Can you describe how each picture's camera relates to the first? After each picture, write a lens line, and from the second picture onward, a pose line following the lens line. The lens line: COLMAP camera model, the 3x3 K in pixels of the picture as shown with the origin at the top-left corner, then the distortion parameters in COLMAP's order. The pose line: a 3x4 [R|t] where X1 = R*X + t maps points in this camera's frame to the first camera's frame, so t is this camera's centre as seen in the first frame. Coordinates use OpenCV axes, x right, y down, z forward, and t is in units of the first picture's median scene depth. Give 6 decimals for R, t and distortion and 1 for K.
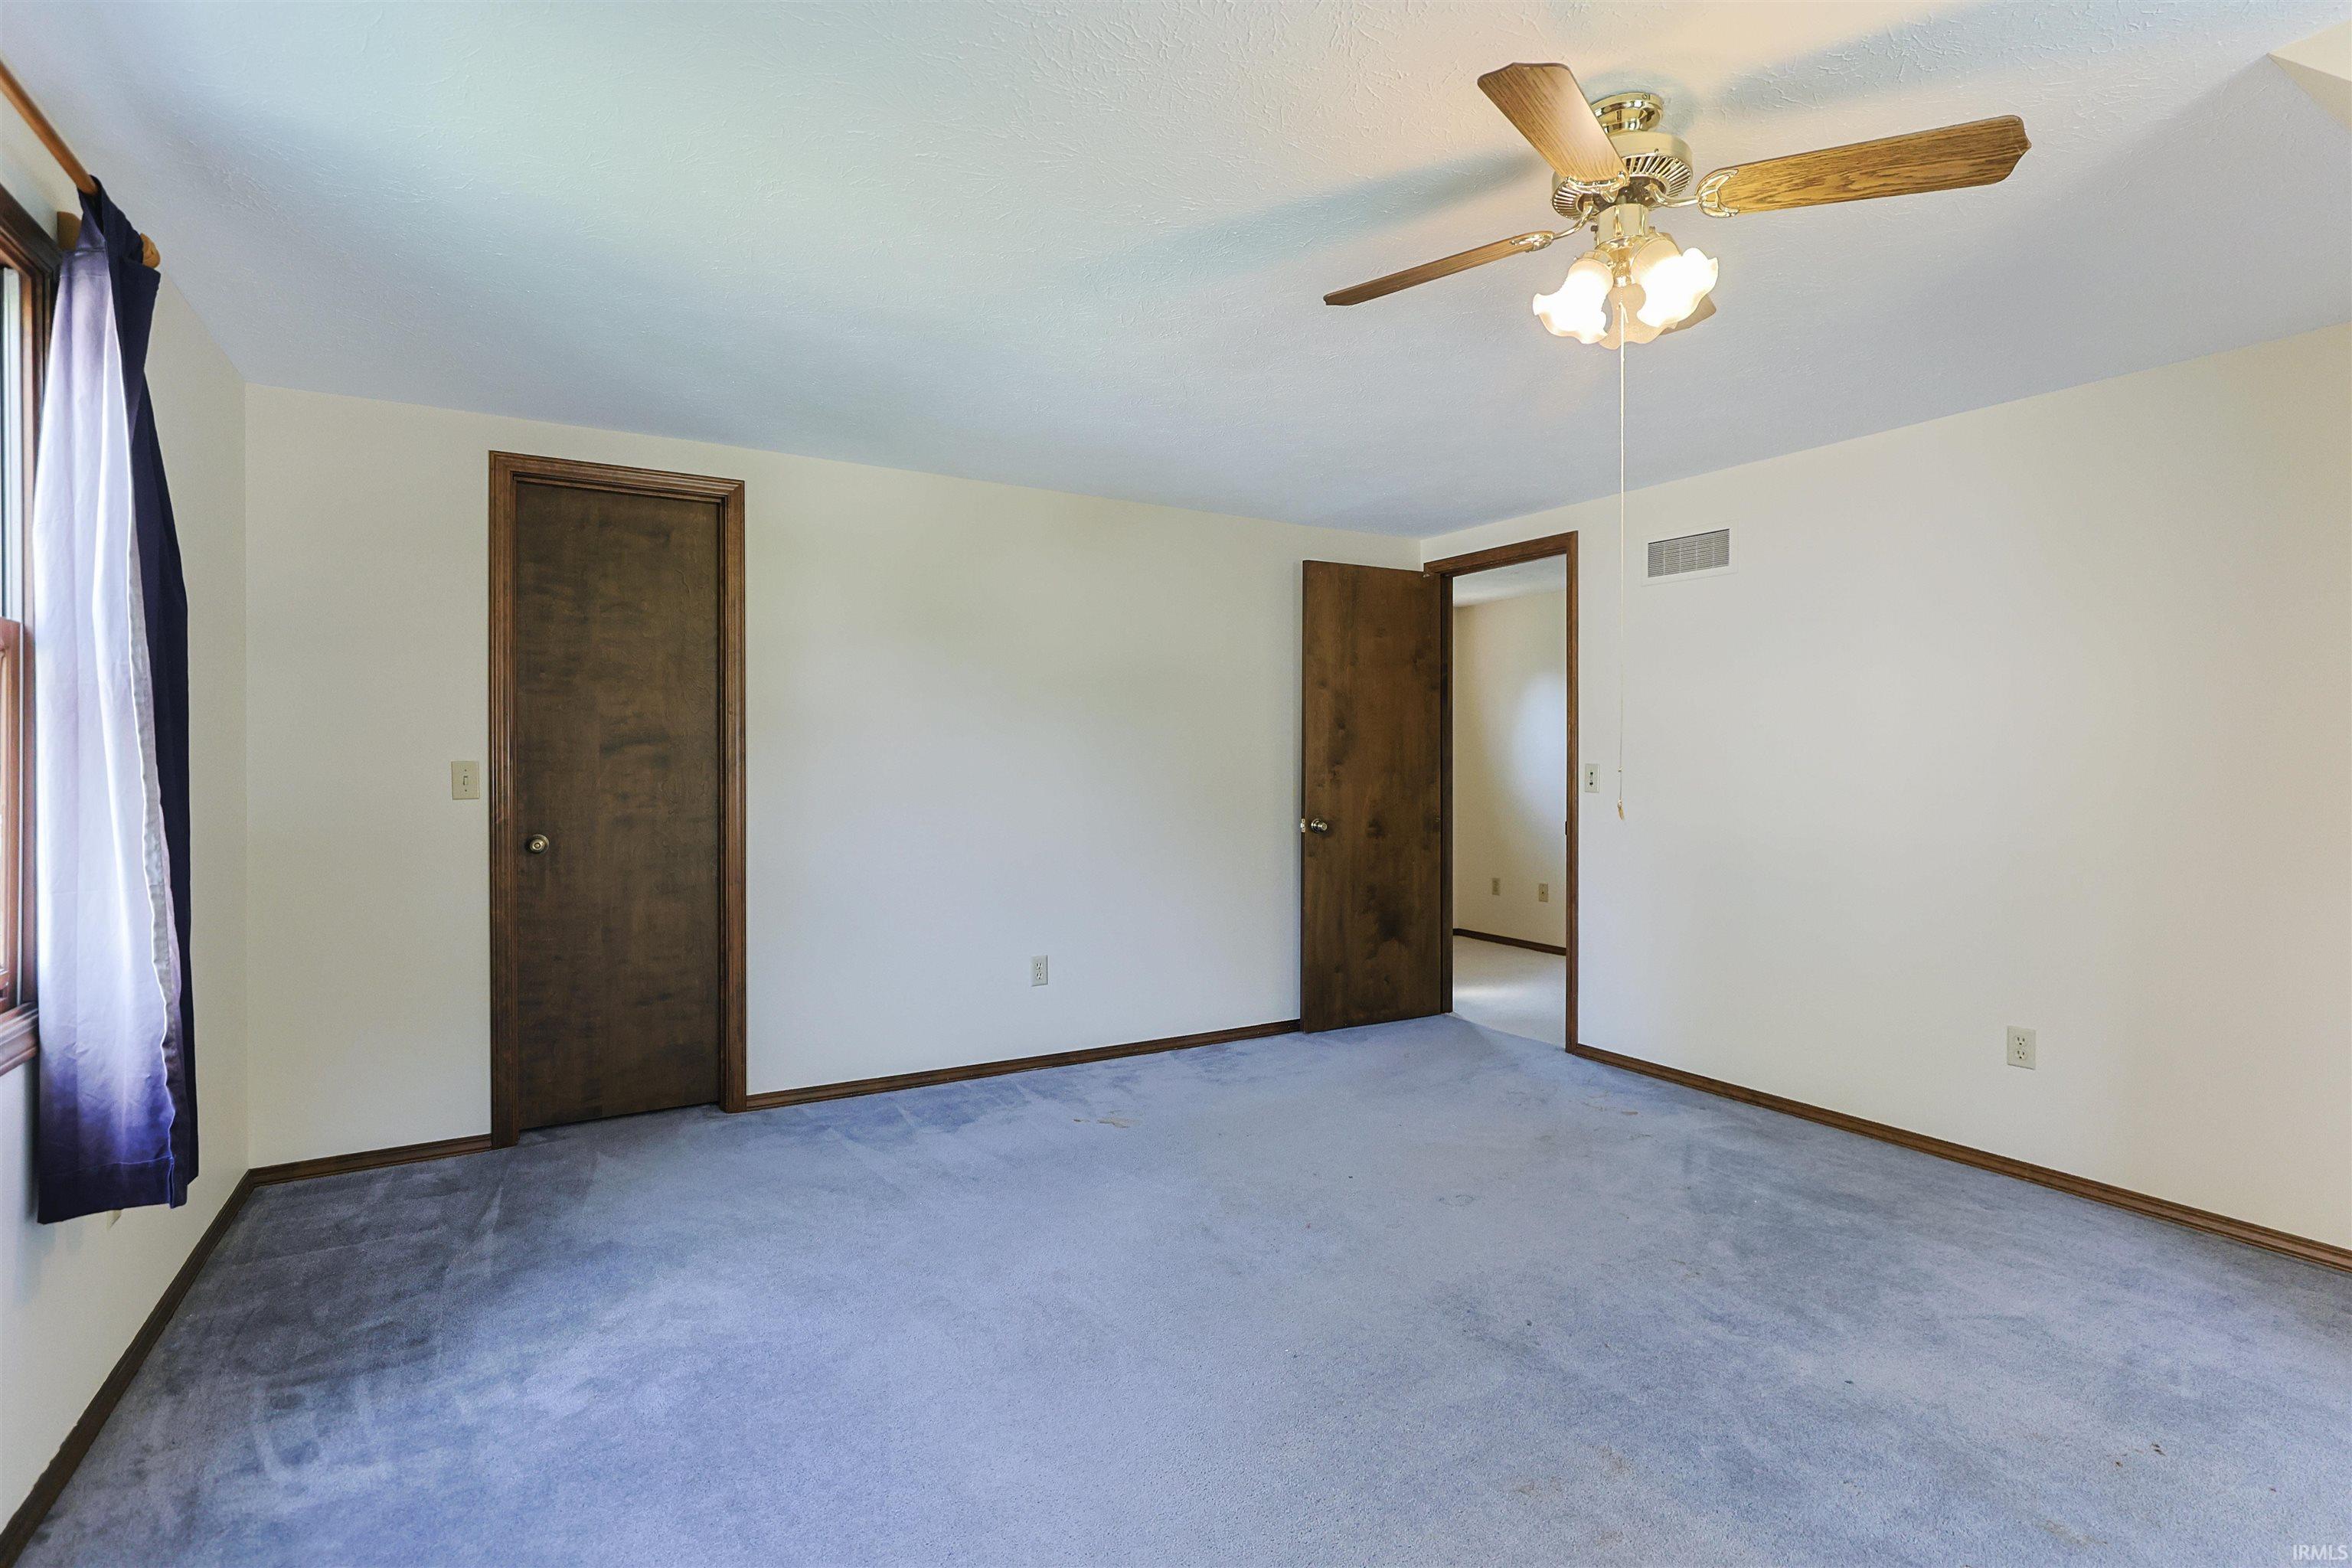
lens RADIAL K [[1119.4, 0, 1183.3], [0, 1119.4, 767.2], [0, 0, 1]] dist [-0.021292, 0.013389]
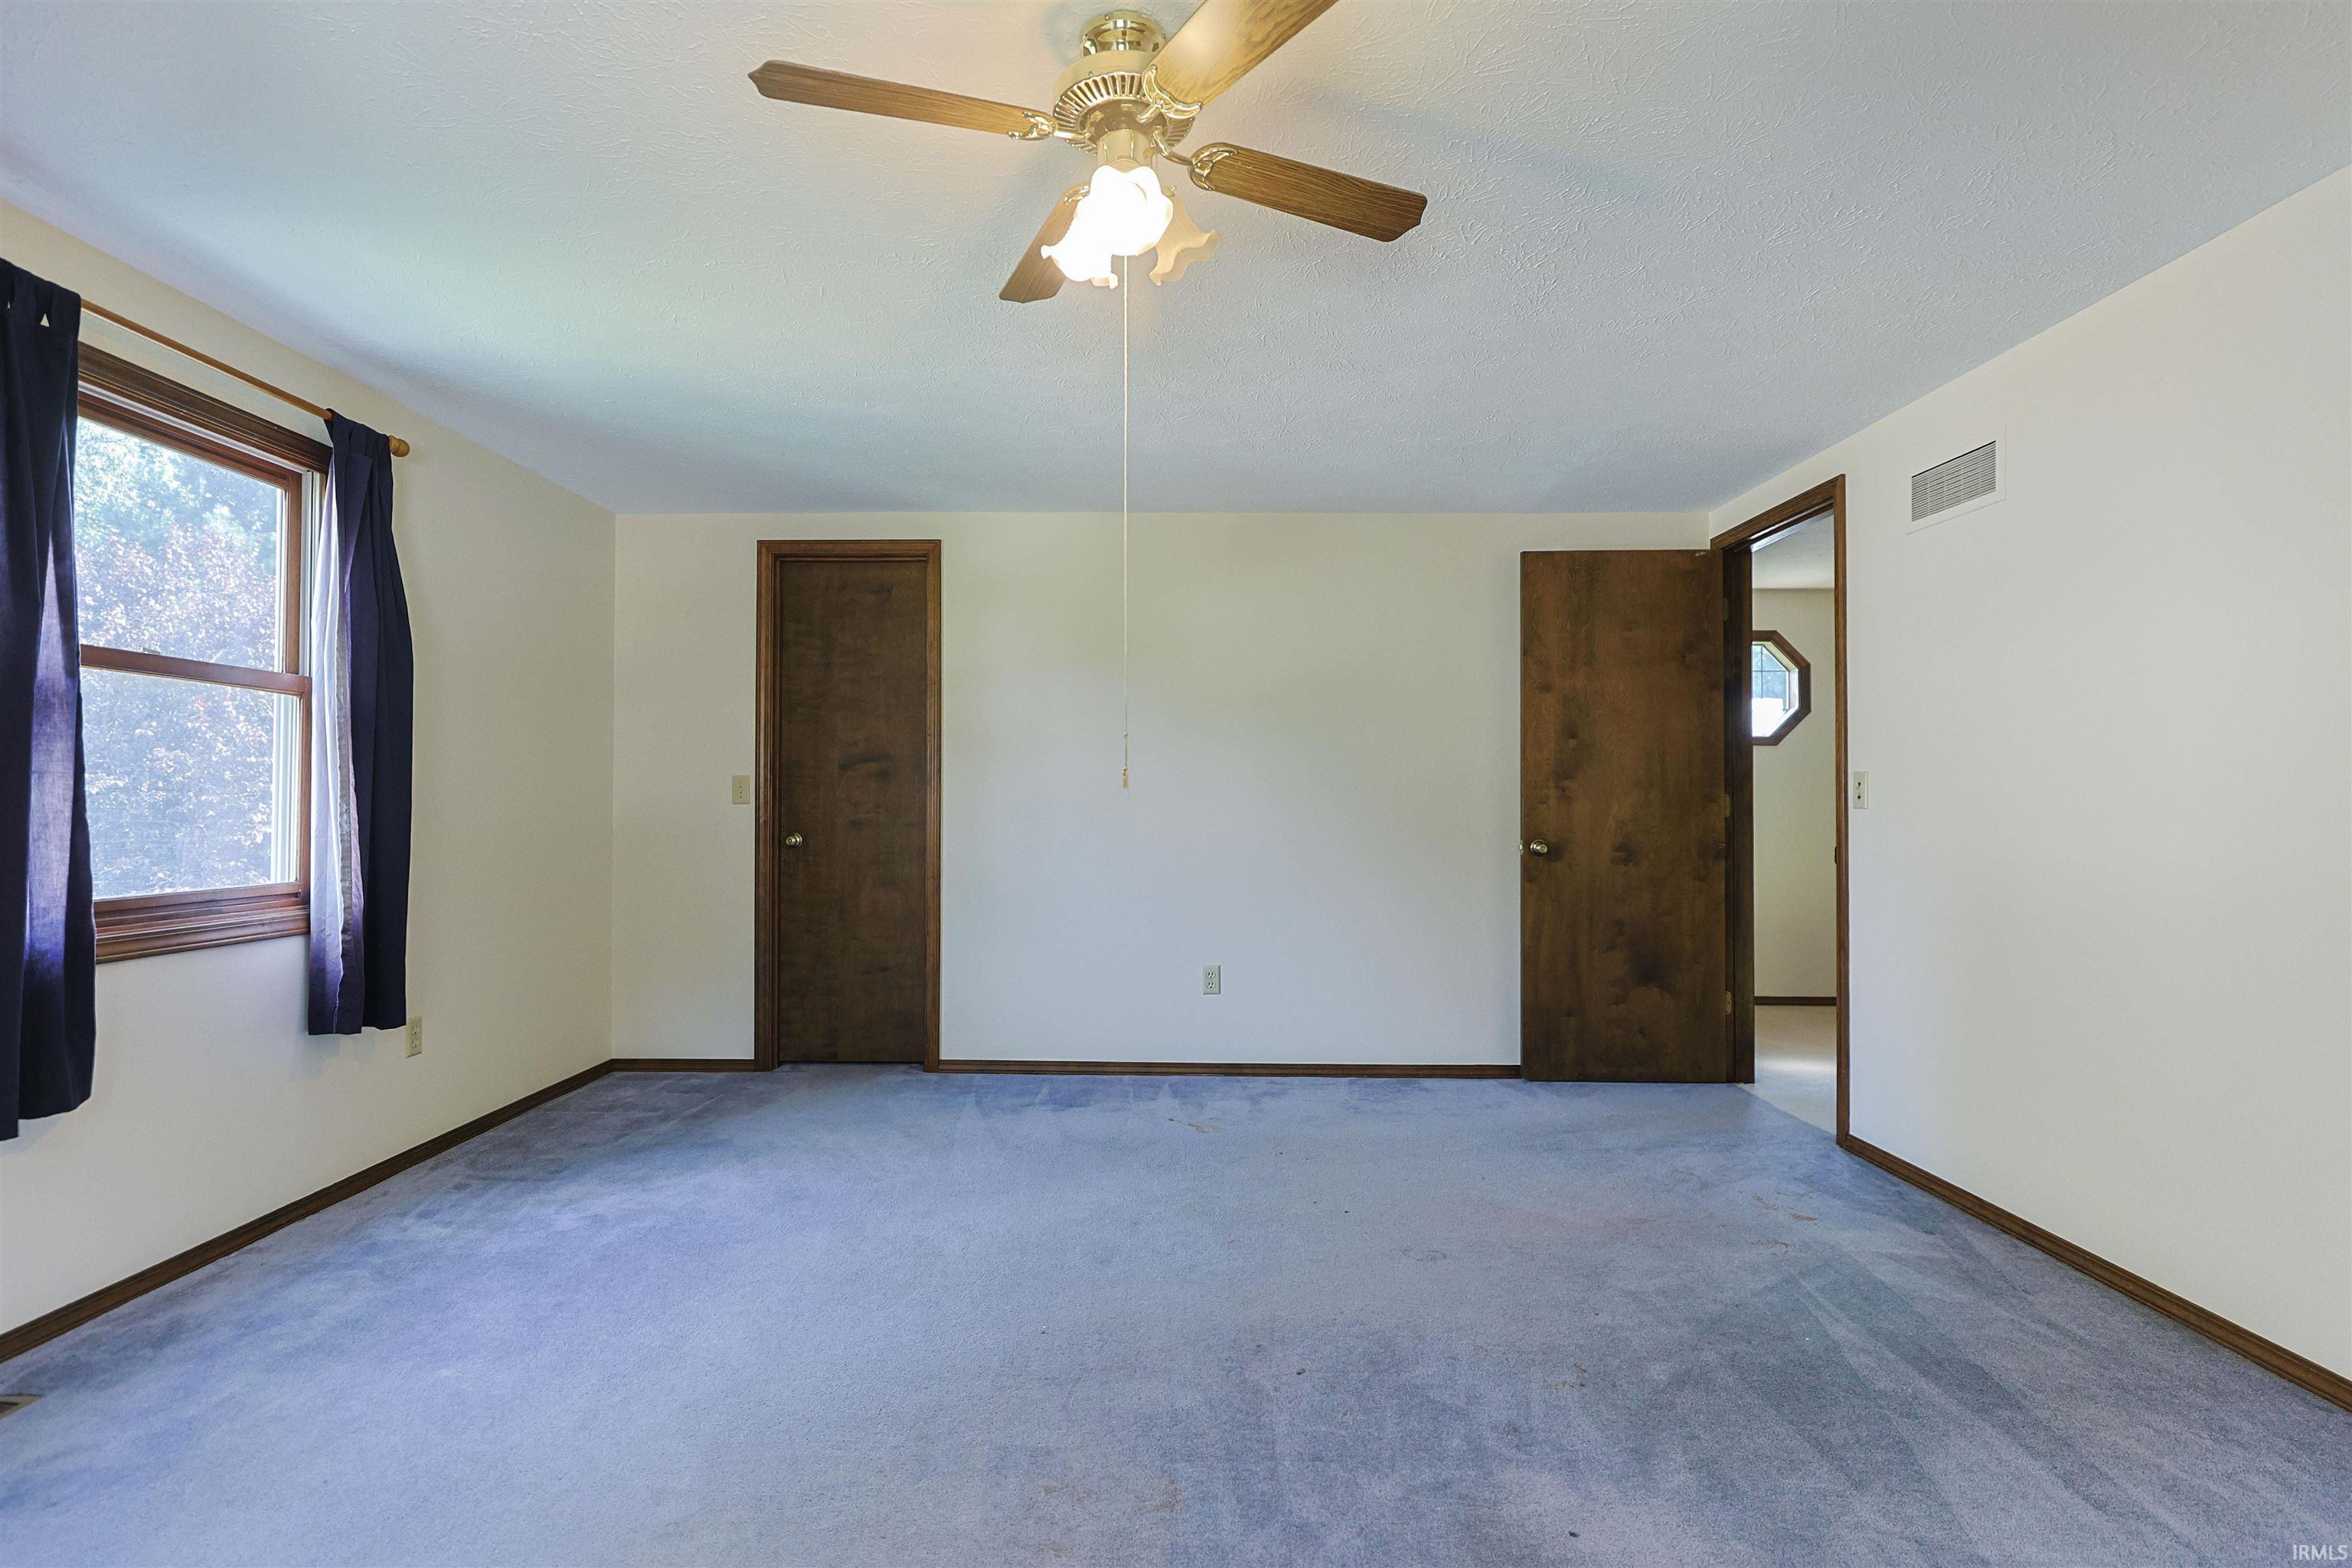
lens RADIAL K [[1134.9, 0, 1171.1], [0, 1134.9, 796.2], [0, 0, 1]] dist [-0.021293, 0.013527]
pose [[0.852074, -0.003531, -0.523409, 0.450452], [-0.003717, 0.999911, -0.012797, 0.031421], [0.523408, 0.012849, 0.851985, 0.106468]]
